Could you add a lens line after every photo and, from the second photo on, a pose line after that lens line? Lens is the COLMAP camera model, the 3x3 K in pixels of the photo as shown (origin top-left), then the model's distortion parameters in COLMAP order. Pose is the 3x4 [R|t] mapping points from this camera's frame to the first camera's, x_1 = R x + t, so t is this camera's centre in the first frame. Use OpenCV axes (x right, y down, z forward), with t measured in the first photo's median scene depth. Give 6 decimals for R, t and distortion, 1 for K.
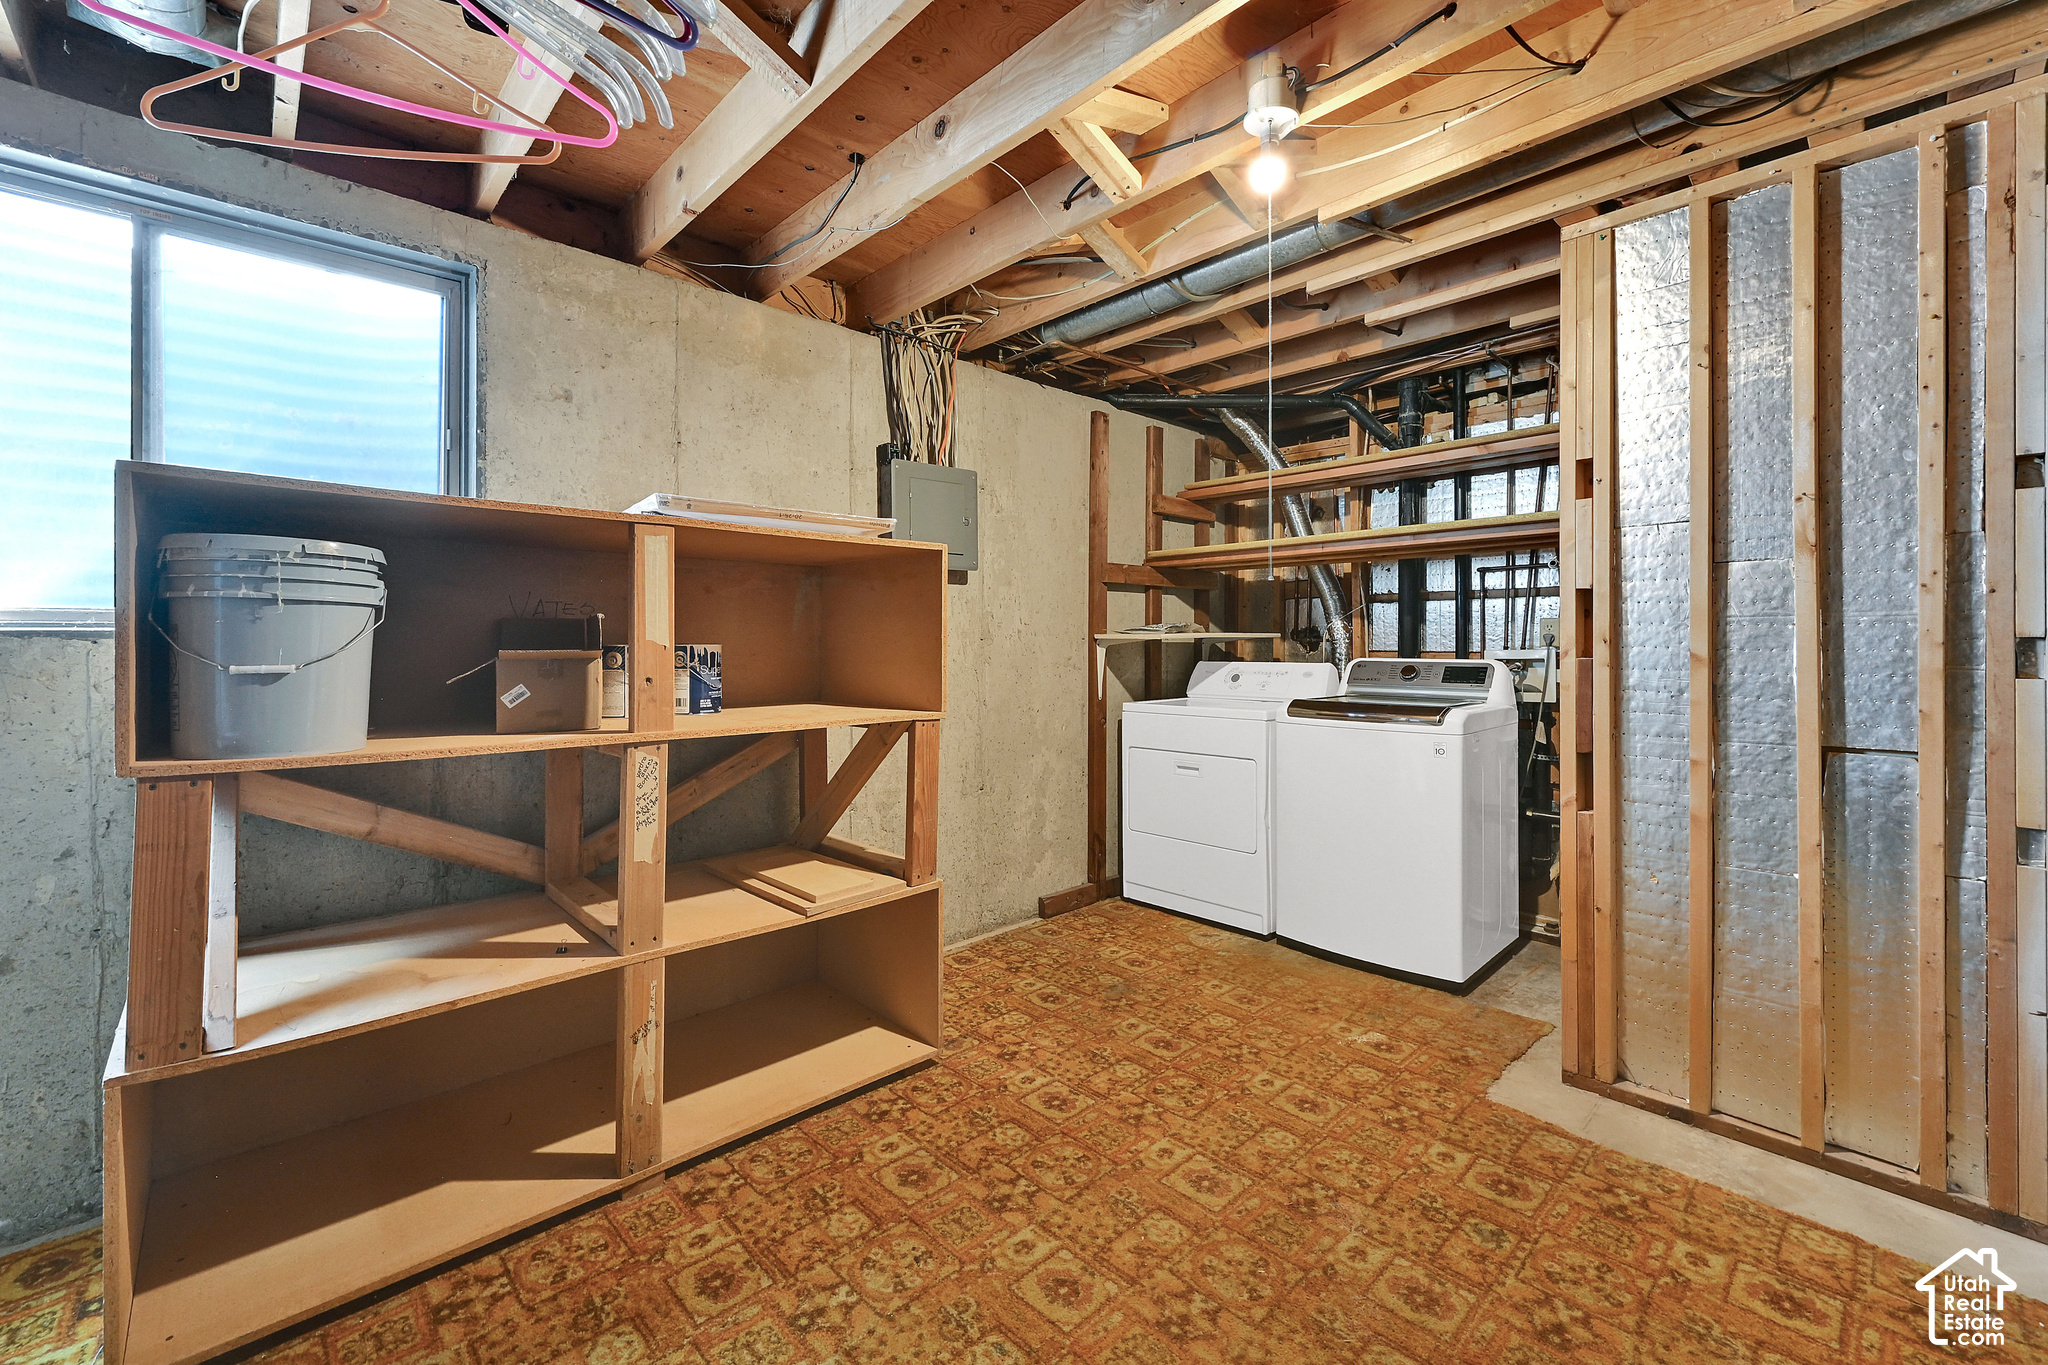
lens RADIAL K [[840.6, 0, 1029.4], [0, 840.6, 653.8], [0, 0, 1]] dist [0.005928, 0.000179]
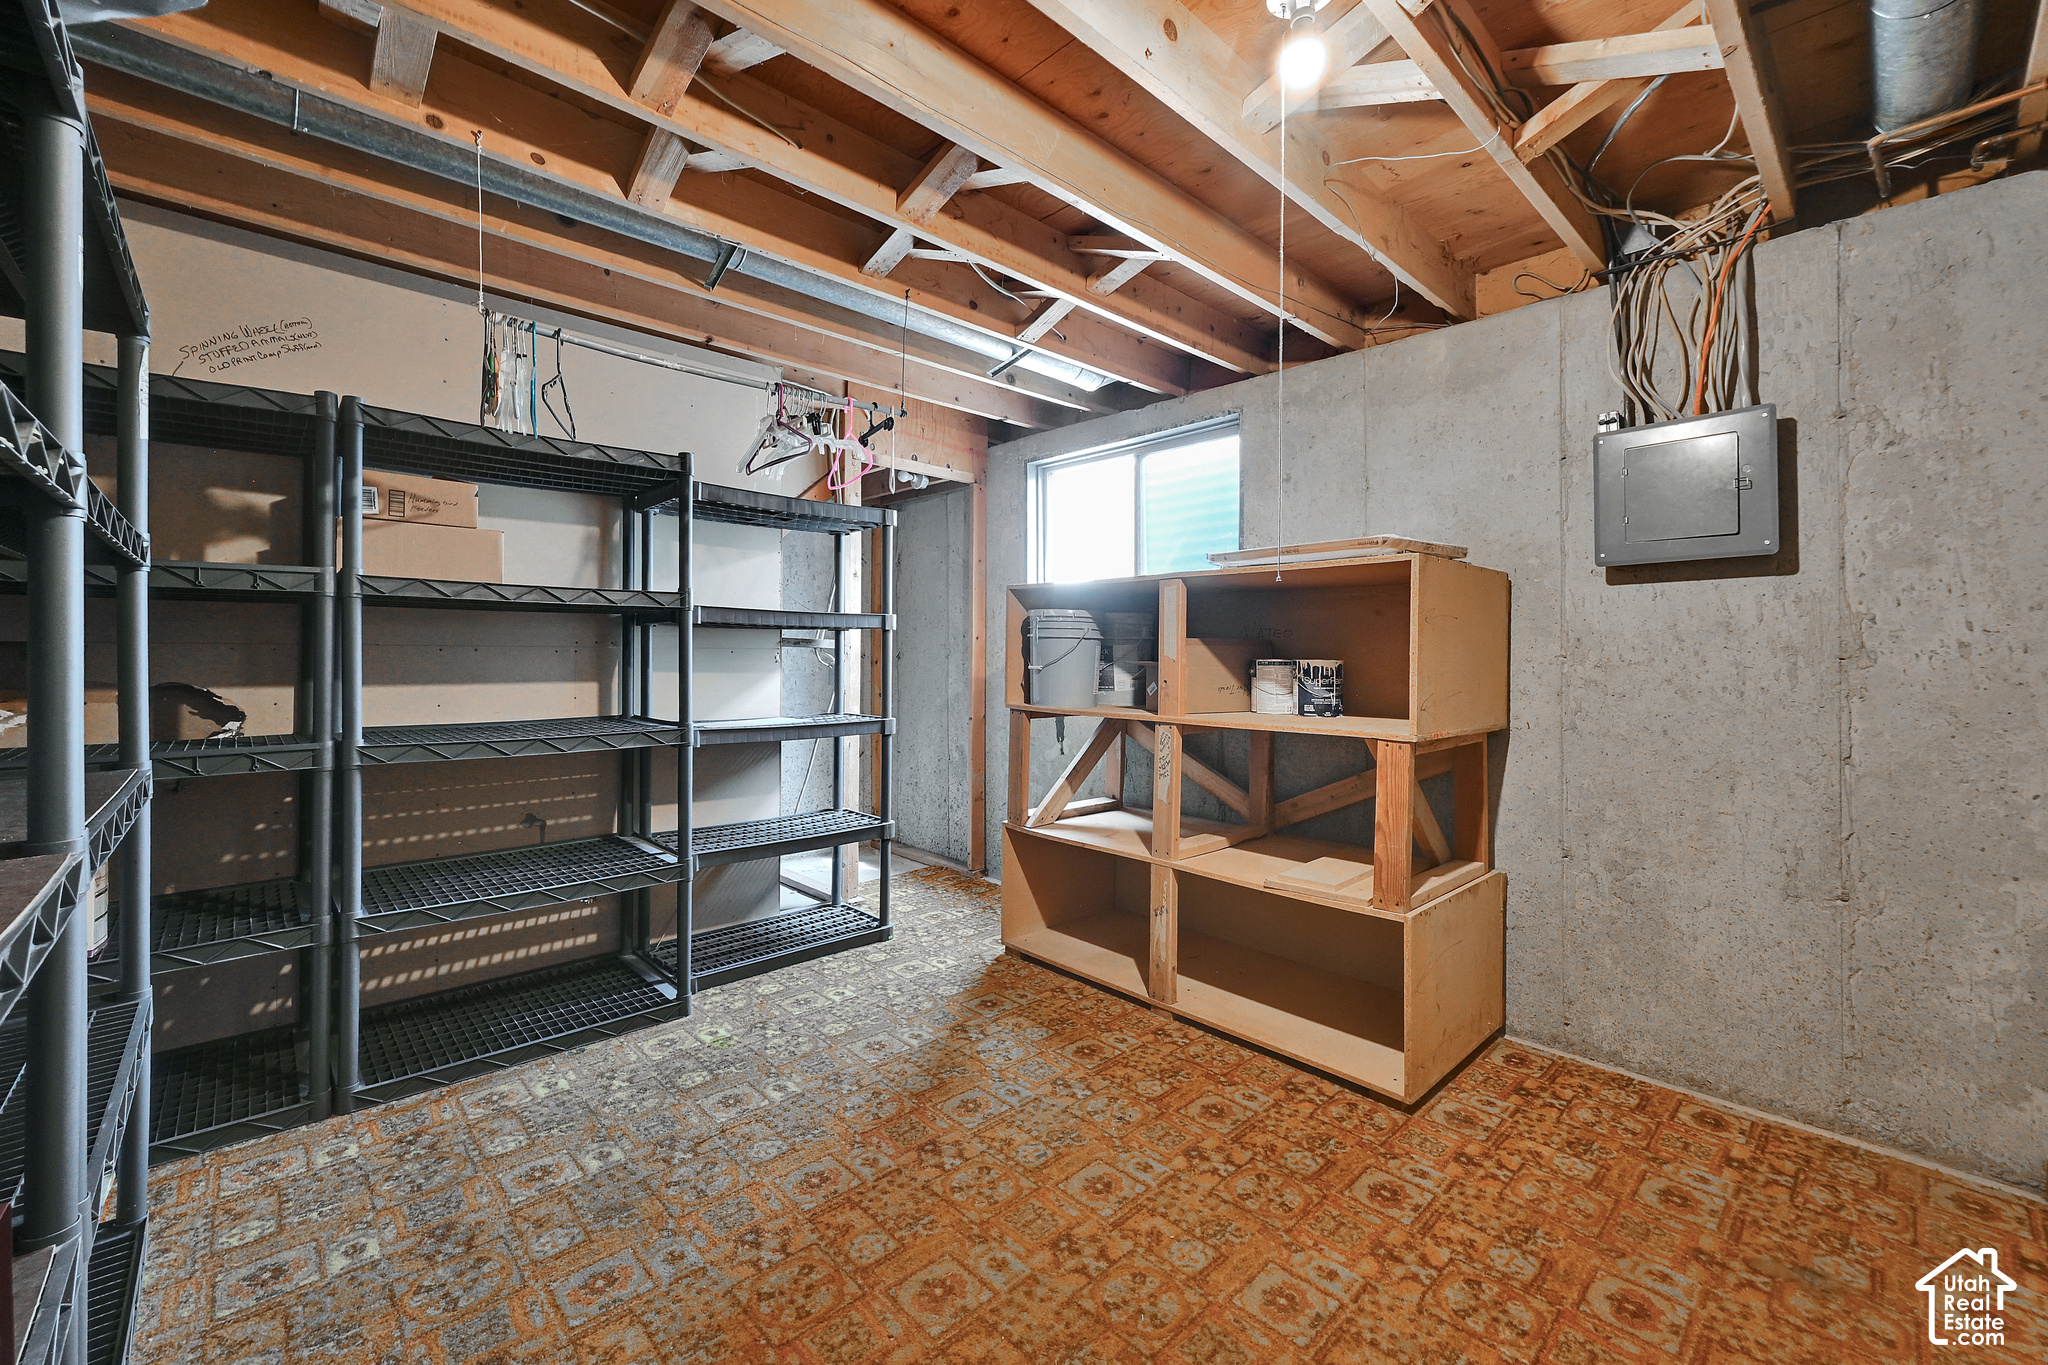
lens RADIAL K [[840.6, 0, 1029.4], [0, 840.6, 653.8], [0, 0, 1]] dist [0.005928, 0.000179]
pose [[0.001754, -0.003489, -0.999992, 0.933480], [-0.022112, 0.999749, -0.003527, -0.007773], [0.999754, 0.022118, 0.001676, 0.648945]]
